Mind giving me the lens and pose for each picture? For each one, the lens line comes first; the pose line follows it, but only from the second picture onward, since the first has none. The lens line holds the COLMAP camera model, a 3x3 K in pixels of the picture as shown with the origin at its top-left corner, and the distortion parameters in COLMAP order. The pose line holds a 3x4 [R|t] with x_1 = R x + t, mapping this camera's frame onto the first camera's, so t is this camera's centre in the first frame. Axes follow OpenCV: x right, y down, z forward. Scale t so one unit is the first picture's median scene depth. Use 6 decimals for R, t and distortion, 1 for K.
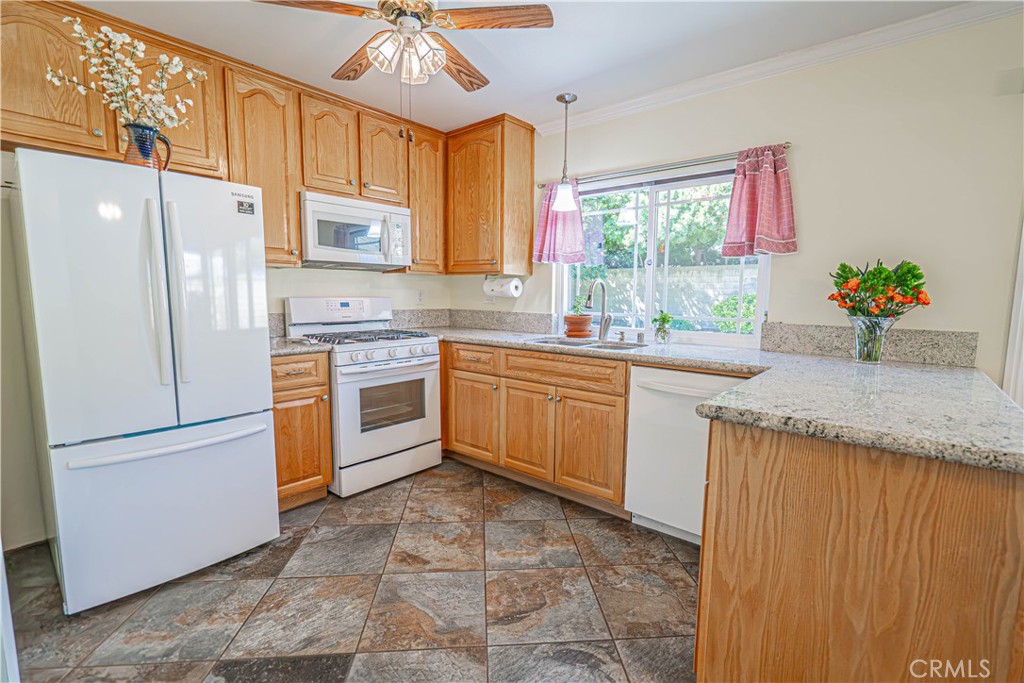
lens RADIAL K [[465.1, 0, 516.7], [0, 465.1, 345.2], [0, 0, 1]] dist [-0.002986, 0.000669]
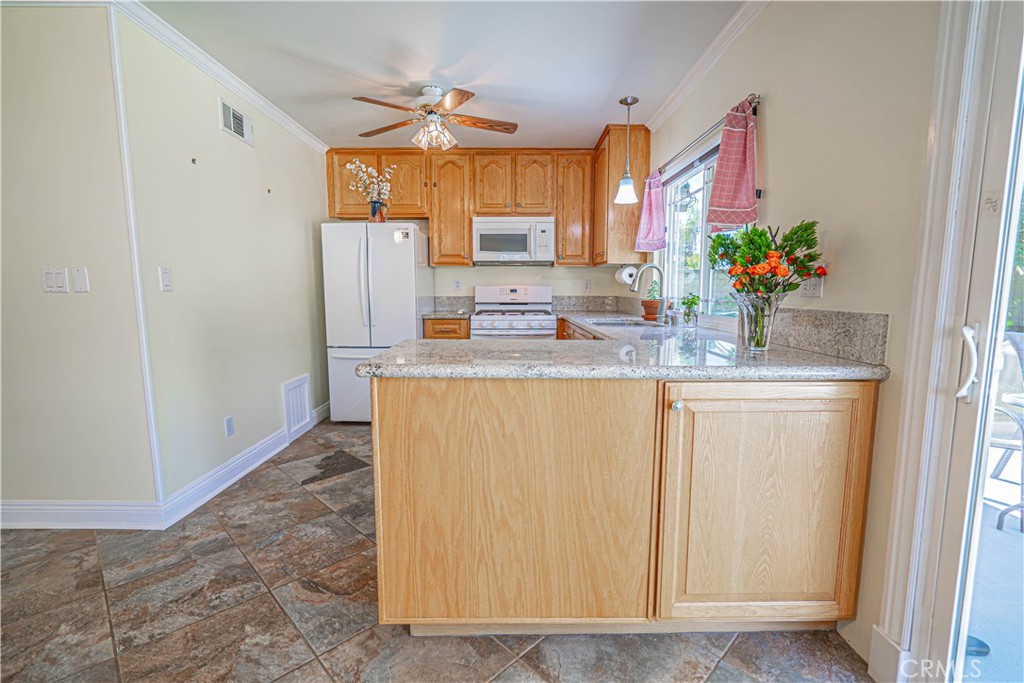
lens RADIAL K [[461.8, 0, 514.6], [0, 461.8, 344.9], [0, 0, 1]] dist [-0.003190, 0.000988]
pose [[0.649770, 0.081568, -0.755742, 0.826912], [-0.079419, 0.996069, 0.039224, 0.024214], [0.755971, 0.034533, 0.653694, 0.103356]]
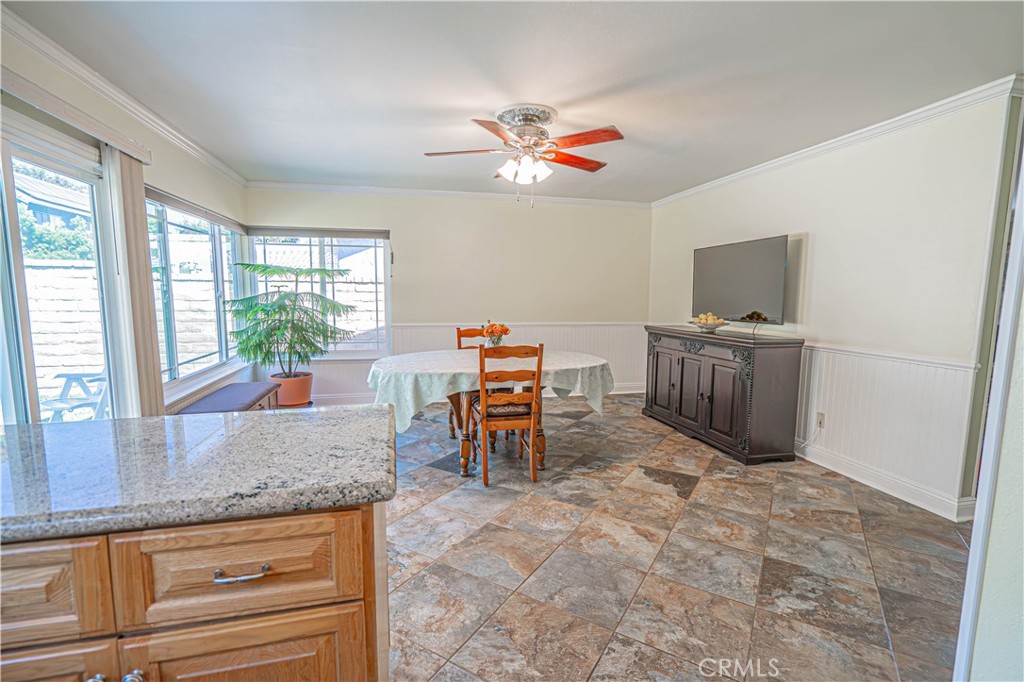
lens RADIAL K [[466.5, 0, 516.3], [0, 466.5, 346.6], [0, 0, 1]] dist [-0.002316, 0.000086]
pose [[-0.809664, -0.083033, 0.580990, -0.069514], [0.050251, 0.976498, 0.209588, -0.095398], [-0.584738, 0.198891, -0.786463, 0.625744]]
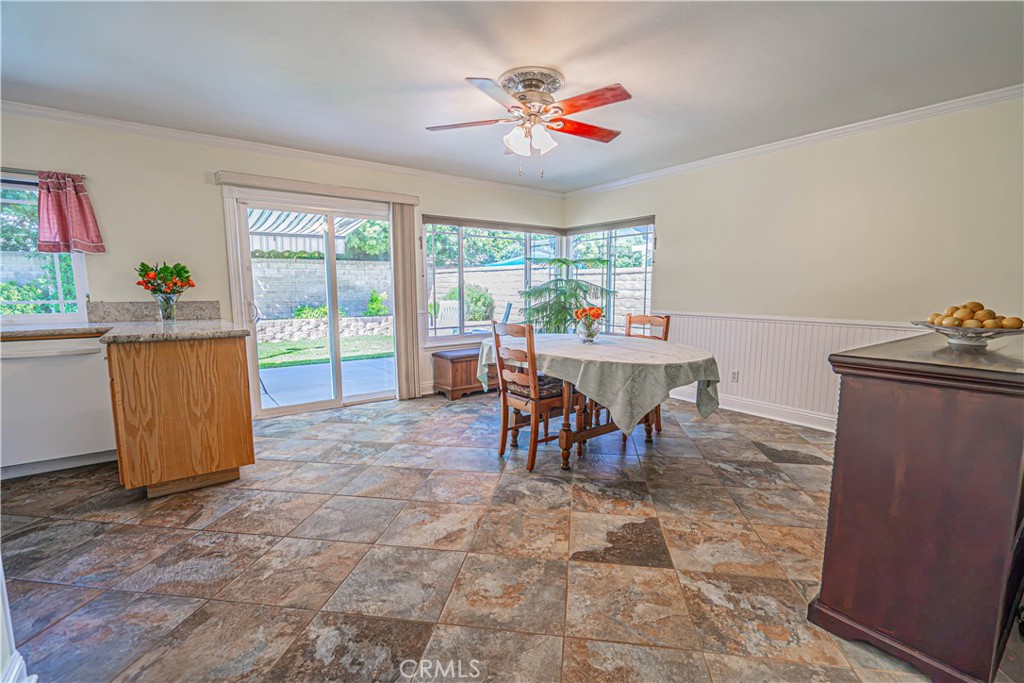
lens RADIAL K [[461.8, 0, 514.6], [0, 461.8, 344.9], [0, 0, 1]] dist [-0.003190, 0.000988]
pose [[0.220319, -0.129927, 0.966736, -0.477107], [0.112379, 0.987871, 0.107156, 0.065048], [-0.968933, 0.085032, 0.232248, -0.483680]]
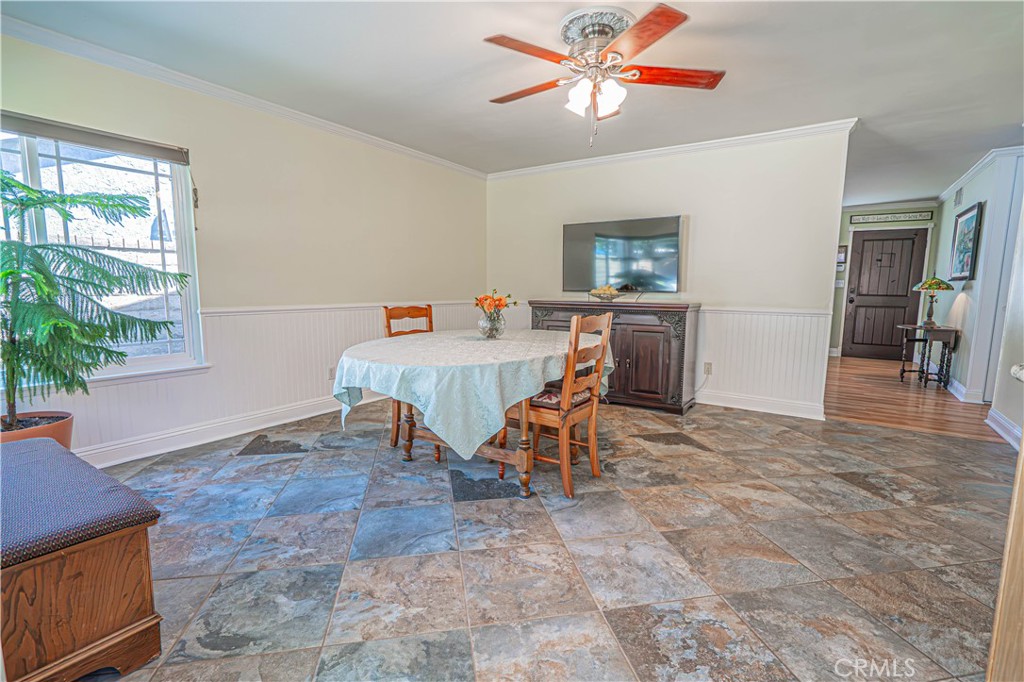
lens RADIAL K [[469.8, 0, 516.6], [0, 469.8, 345.6], [0, 0, 1]] dist [-0.002329, 0.000676]
pose [[-0.993186, -0.004187, -0.116468, 0.822253], [-0.031521, 0.971757, 0.233869, -0.017213], [0.112199, 0.235947, -0.965267, 0.625066]]
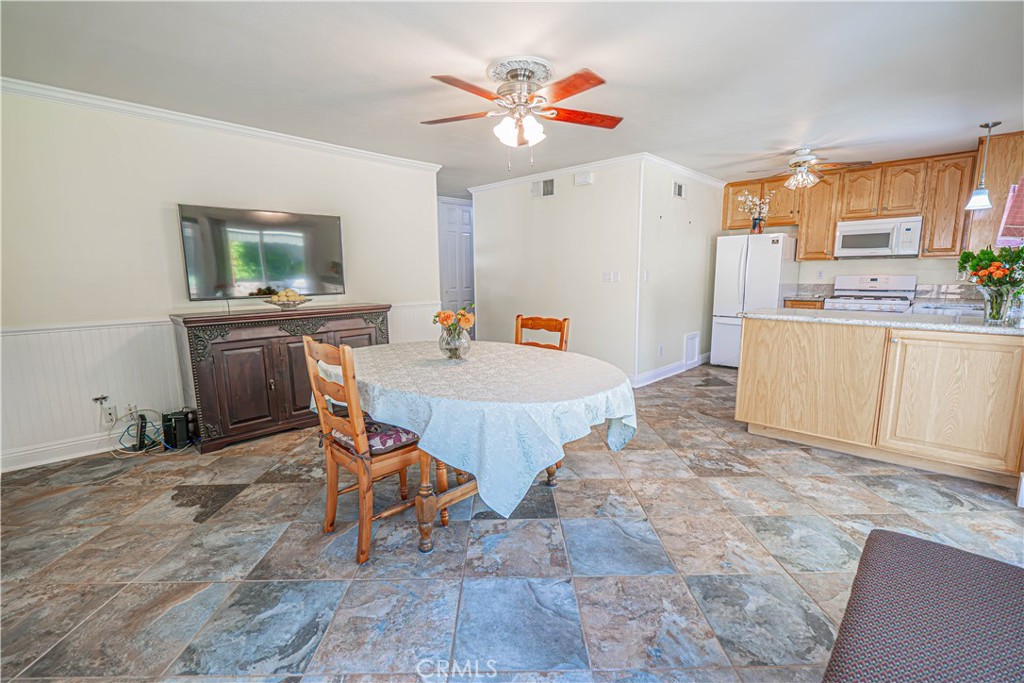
lens RADIAL K [[458.5, 0, 513.8], [0, 458.5, 346.1], [0, 0, 1]] dist [-0.002391, 0.000231]
pose [[-0.059363, 0.145935, -0.987512, 1.624661], [-0.105194, 0.982833, 0.151567, 0.041672], [0.992678, 0.112878, -0.042992, -0.238708]]
